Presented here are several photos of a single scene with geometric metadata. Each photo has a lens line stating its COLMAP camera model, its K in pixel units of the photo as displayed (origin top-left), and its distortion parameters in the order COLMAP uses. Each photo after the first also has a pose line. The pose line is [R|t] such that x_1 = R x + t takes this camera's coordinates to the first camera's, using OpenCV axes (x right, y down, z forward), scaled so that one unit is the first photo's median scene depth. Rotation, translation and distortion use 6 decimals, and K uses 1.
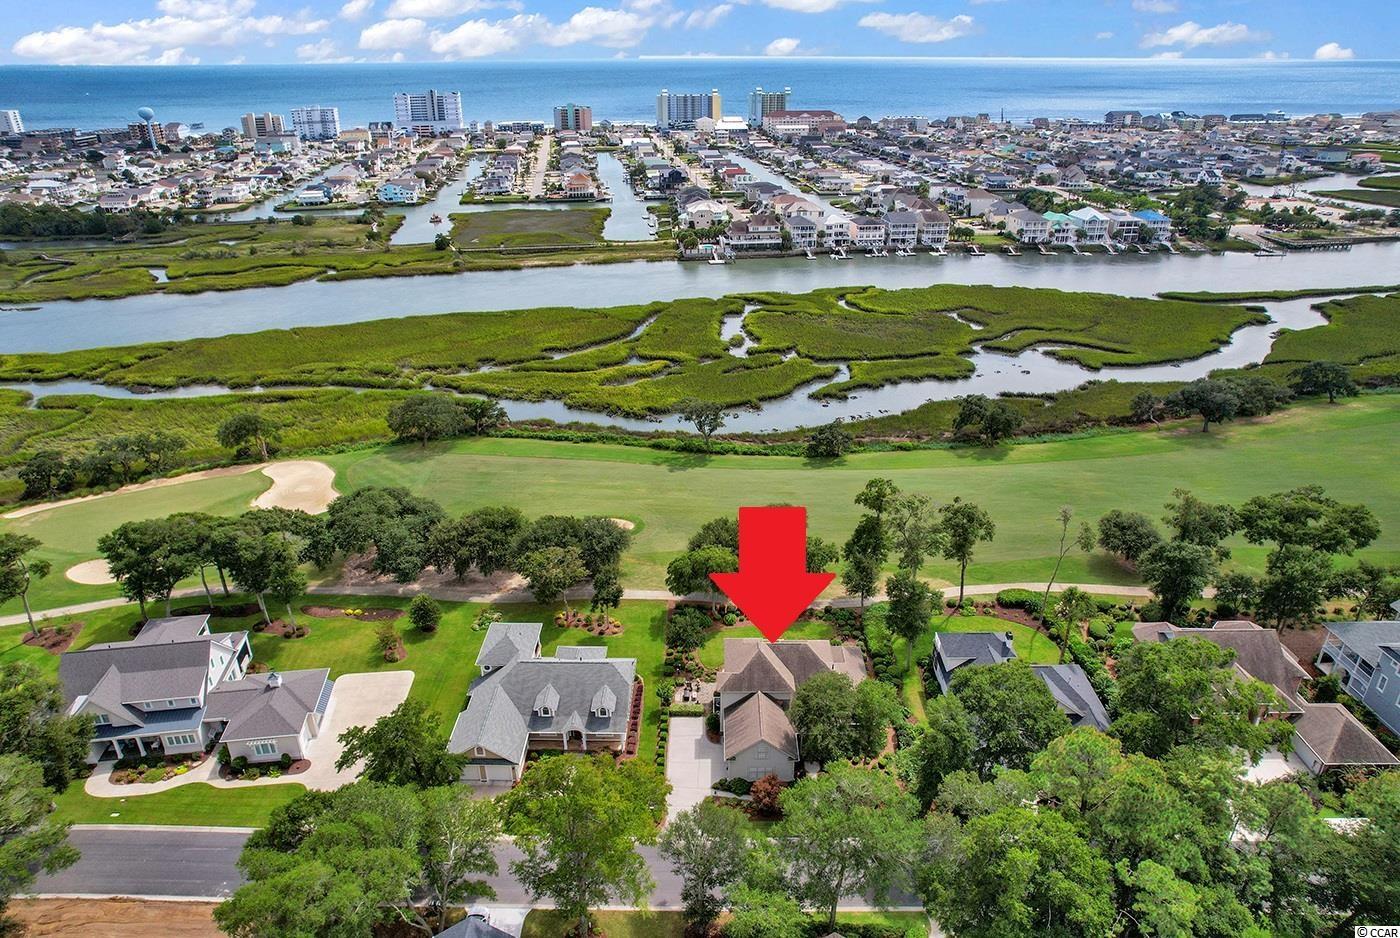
lens RADIAL K [[901.4, 0, 705.4], [0, 901.4, 470.0], [0, 0, 1]] dist [-0.086240, 0.074155]
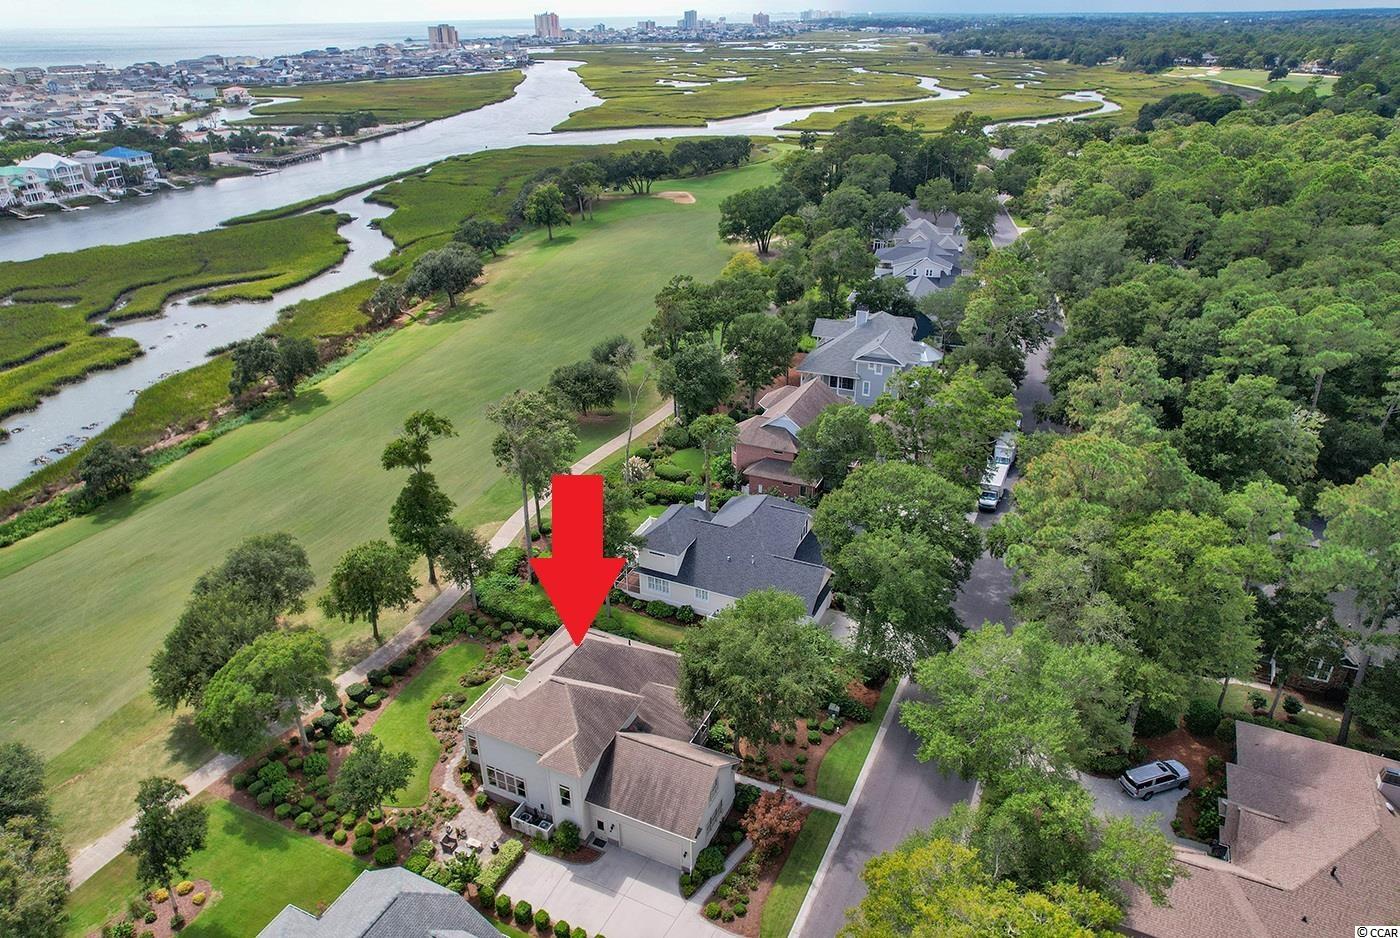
lens RADIAL K [[901.4, 0, 705.4], [0, 901.4, 470.0], [0, 0, 1]] dist [-0.086240, 0.074155]
pose [[0.407814, -0.415997, 0.812794, -0.141676], [0.391249, 0.883933, 0.256100, -0.021190], [-0.824992, 0.213563, 0.523239, 0.241158]]
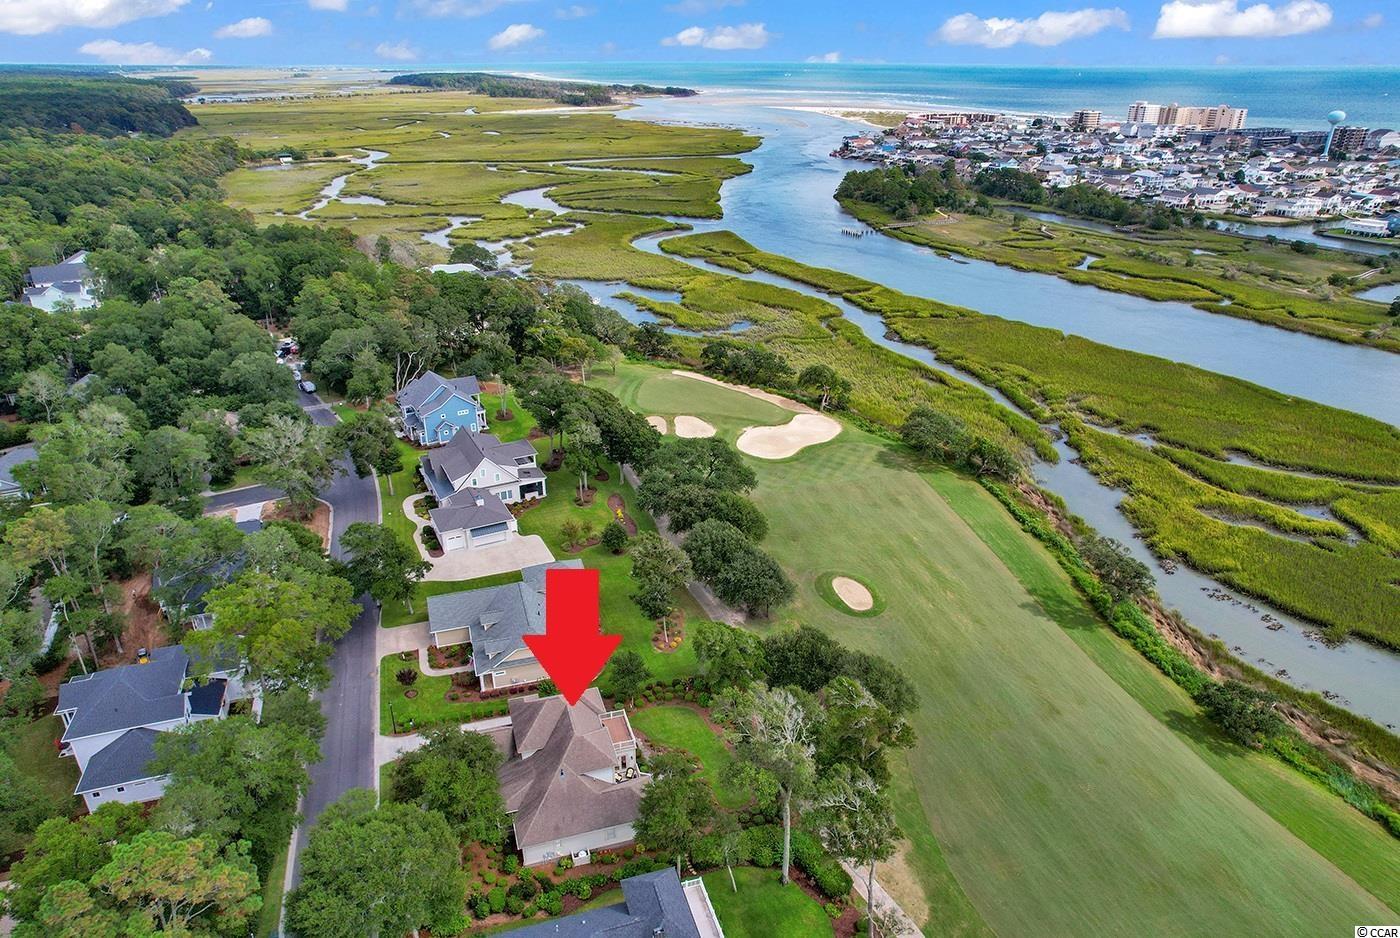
lens RADIAL K [[901.4, 0, 705.4], [0, 901.4, 470.0], [0, 0, 1]] dist [-0.086240, 0.074155]
pose [[0.319370, 0.404613, -0.856908, 0.345411], [-0.404537, 0.875940, 0.262829, -0.137077], [0.856944, 0.262711, 0.443430, 0.282576]]
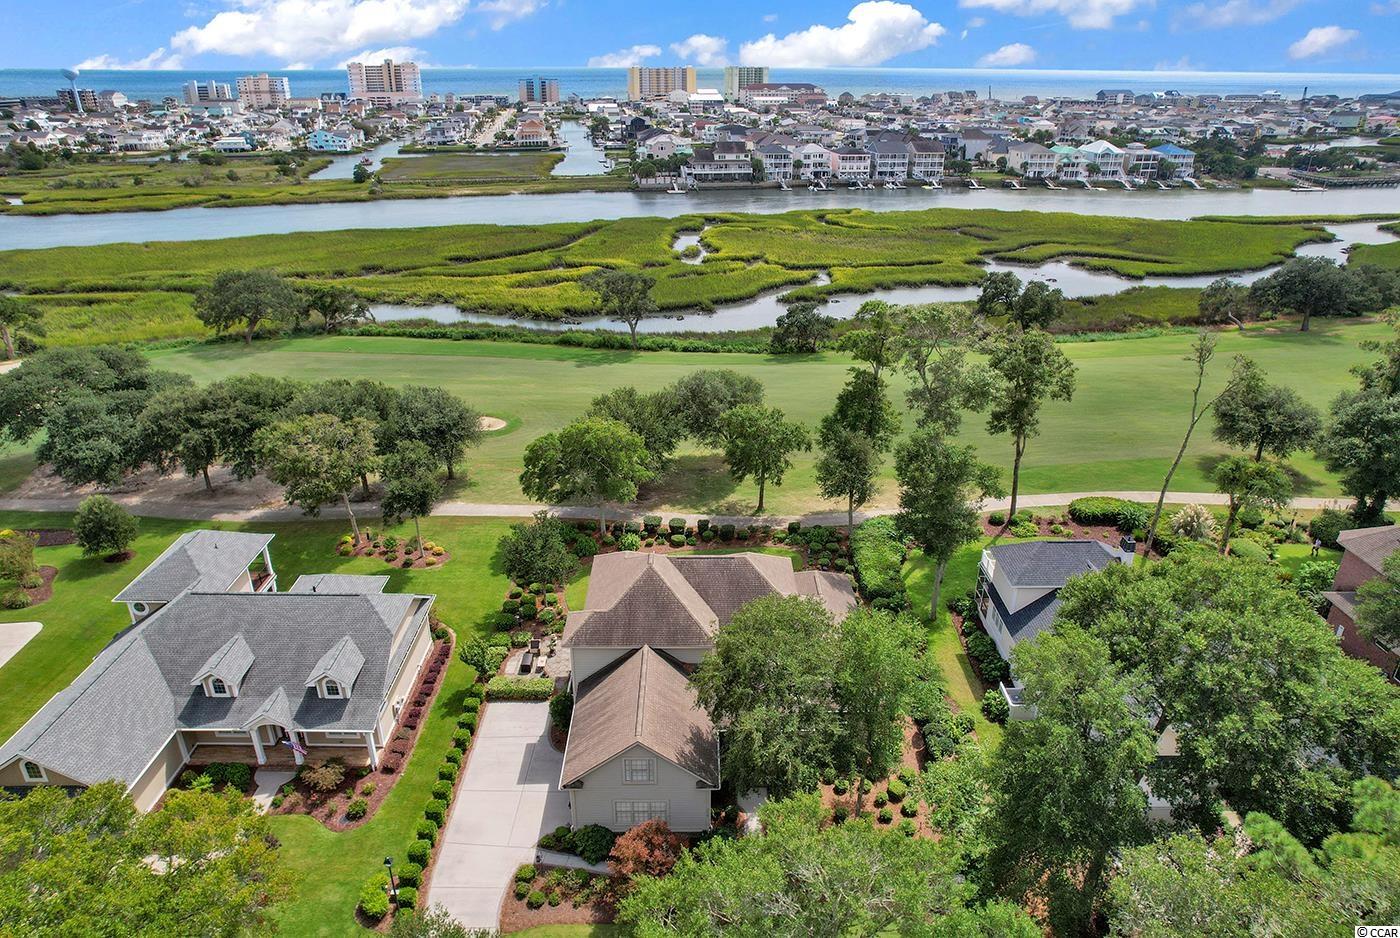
lens RADIAL K [[901.4, 0, 705.4], [0, 901.4, 470.0], [0, 0, 1]] dist [-0.086240, 0.074155]
pose [[0.999826, -0.002232, 0.018504, 0.034771], [0.002415, 0.999948, -0.009907, 0.064131], [-0.018481, 0.009950, 0.999780, 0.208612]]
